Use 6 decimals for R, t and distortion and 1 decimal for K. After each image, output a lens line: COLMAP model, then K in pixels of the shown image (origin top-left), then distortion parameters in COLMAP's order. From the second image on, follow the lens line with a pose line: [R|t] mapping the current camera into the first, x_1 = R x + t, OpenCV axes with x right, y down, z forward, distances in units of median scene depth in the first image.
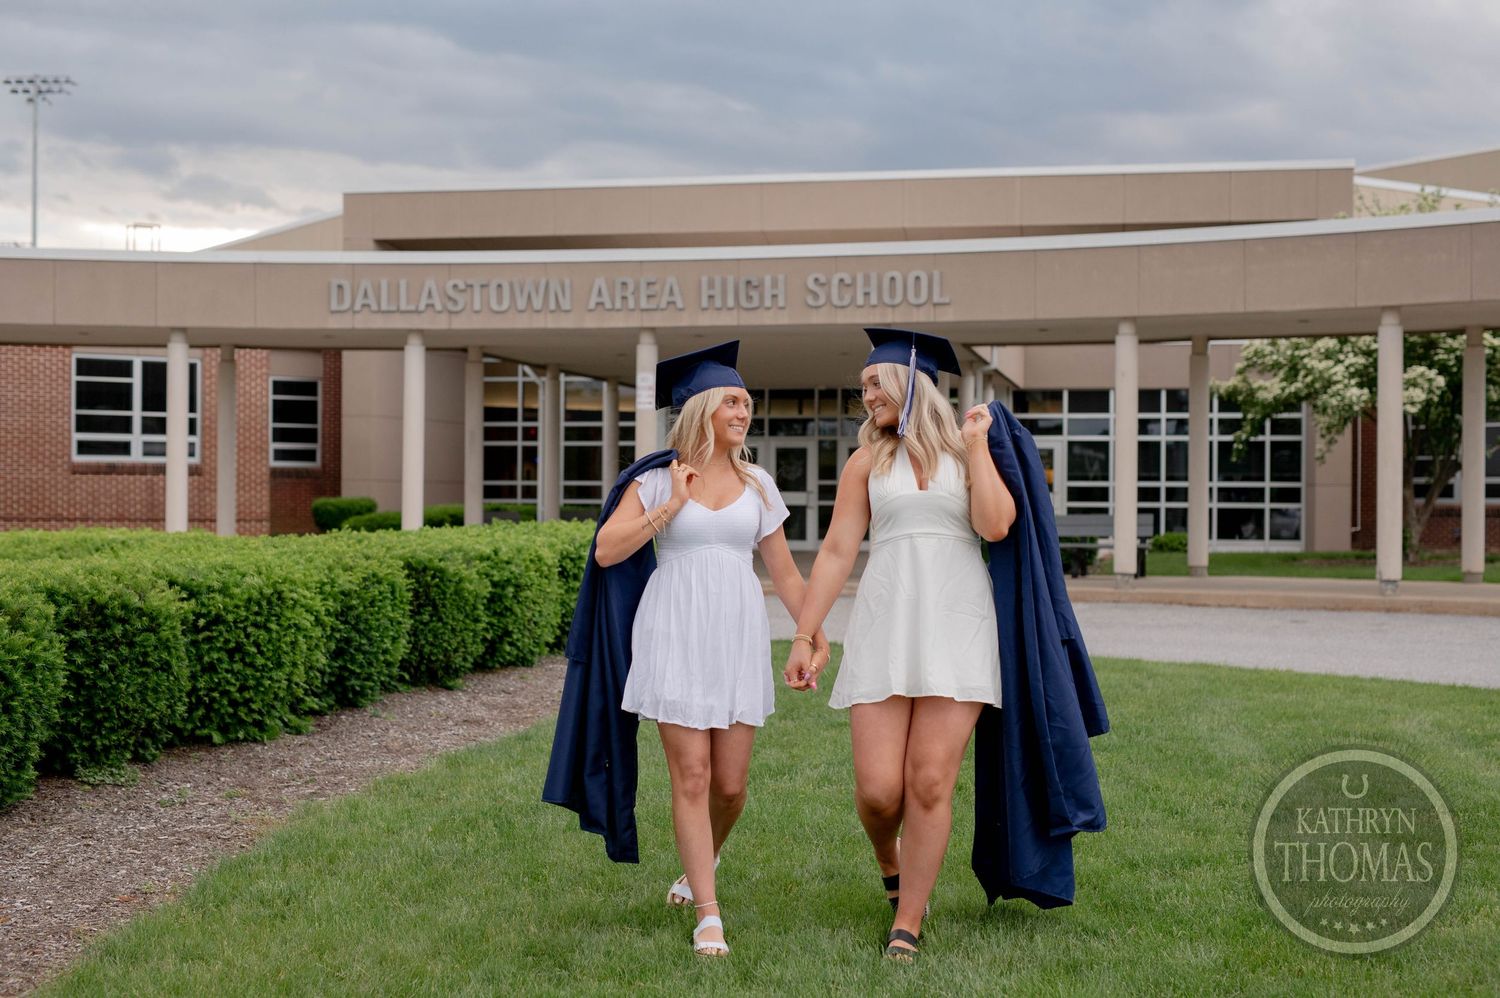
lens RADIAL K [[2077.7, 0, 757.2], [0, 2077.7, 502.3], [0, 0, 1]] dist [-0.005567, 0.044700]
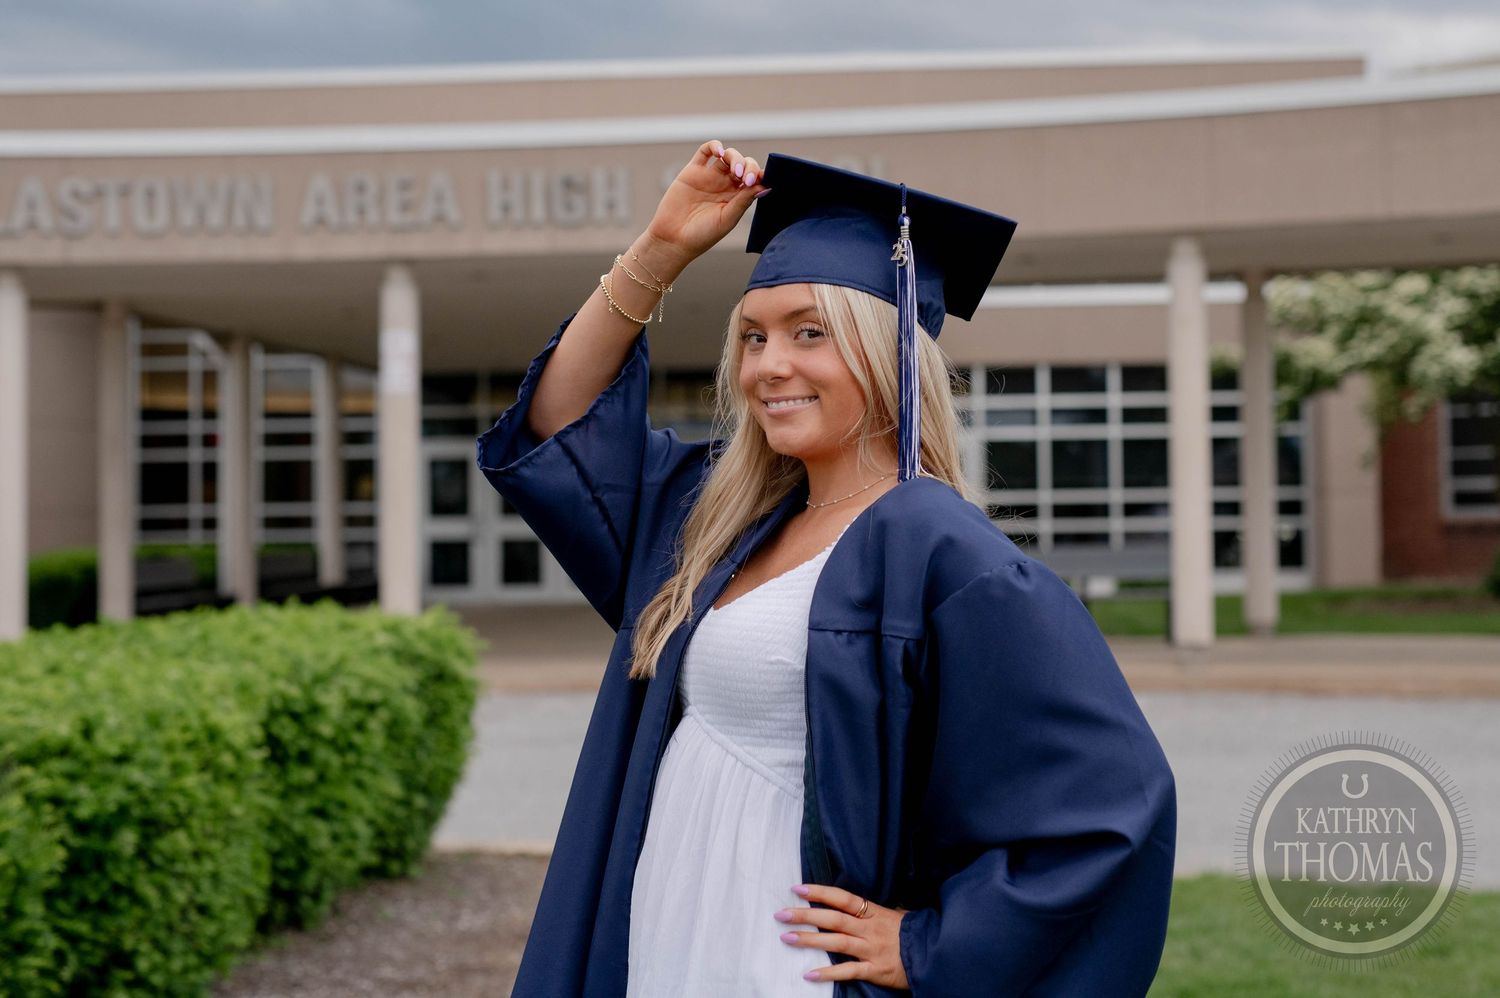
lens RADIAL K [[2420.3, 0, 816.4], [0, 2420.3, 430.4], [0, 0, 1]] dist [0.001851, 0.059400]
pose [[0.990864, -0.014739, 0.134056, -0.027915], [0.019719, 0.999161, -0.035899, -0.005373], [-0.133415, 0.038215, 0.990323, 0.282618]]
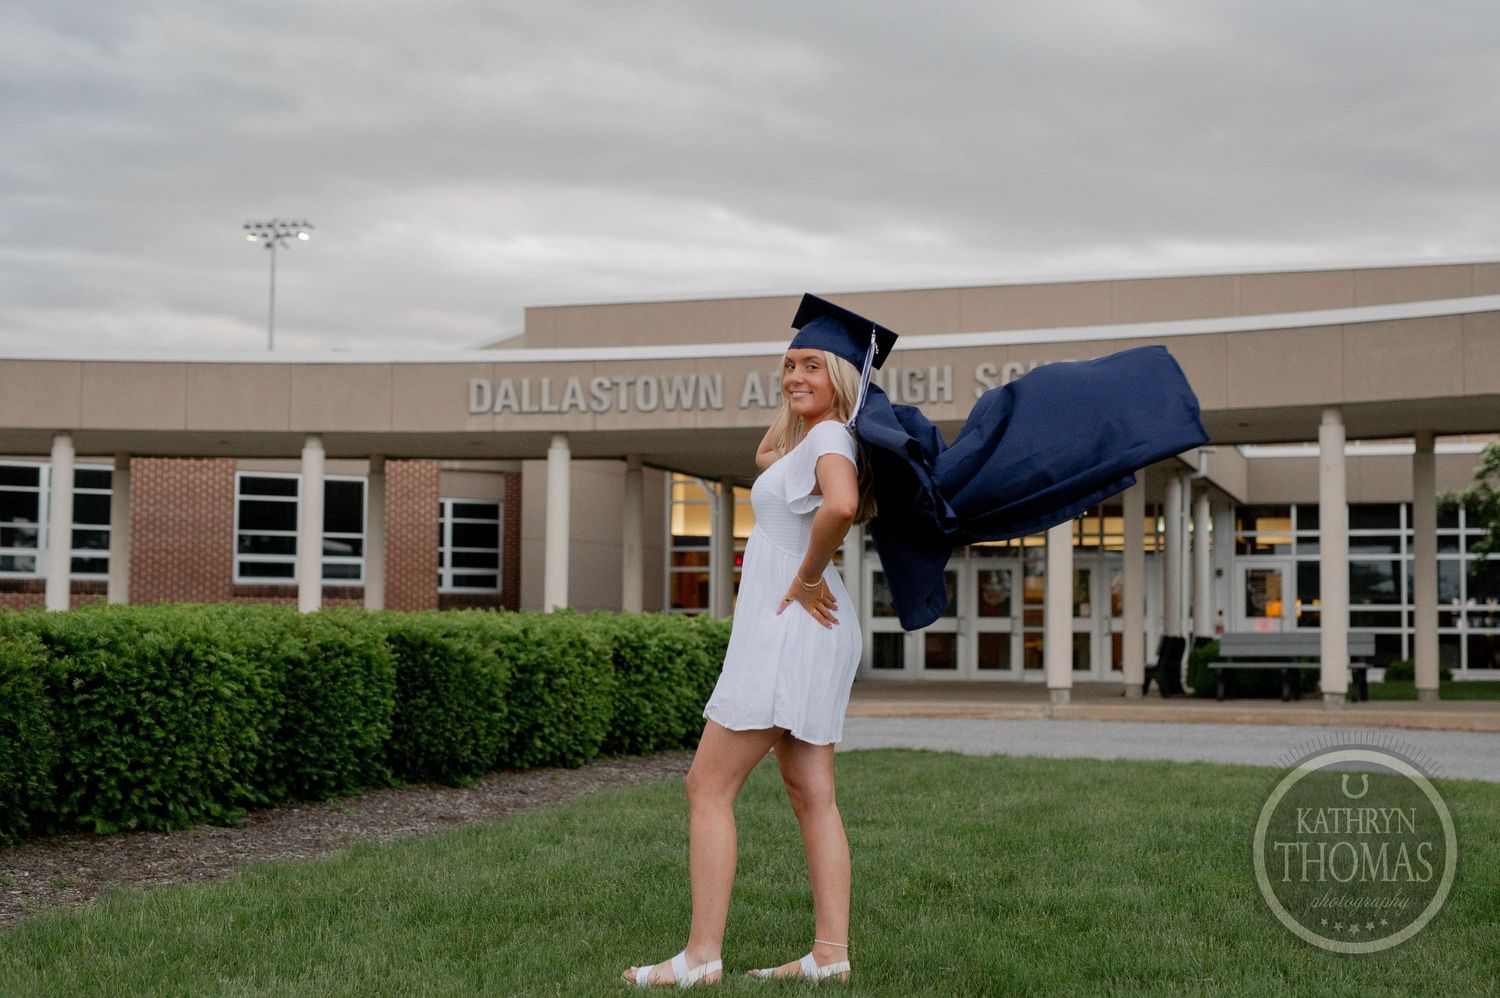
lens RADIAL K [[2142.9, 0, 773.8], [0, 2142.9, 492.0], [0, 0, 1]] dist [-0.000224, -0.011121]
pose [[0.993827, -0.007743, -0.110668, 0.038896], [-0.000510, 0.997232, -0.074355, 0.015928], [0.110937, 0.073953, 0.991072, 0.058534]]
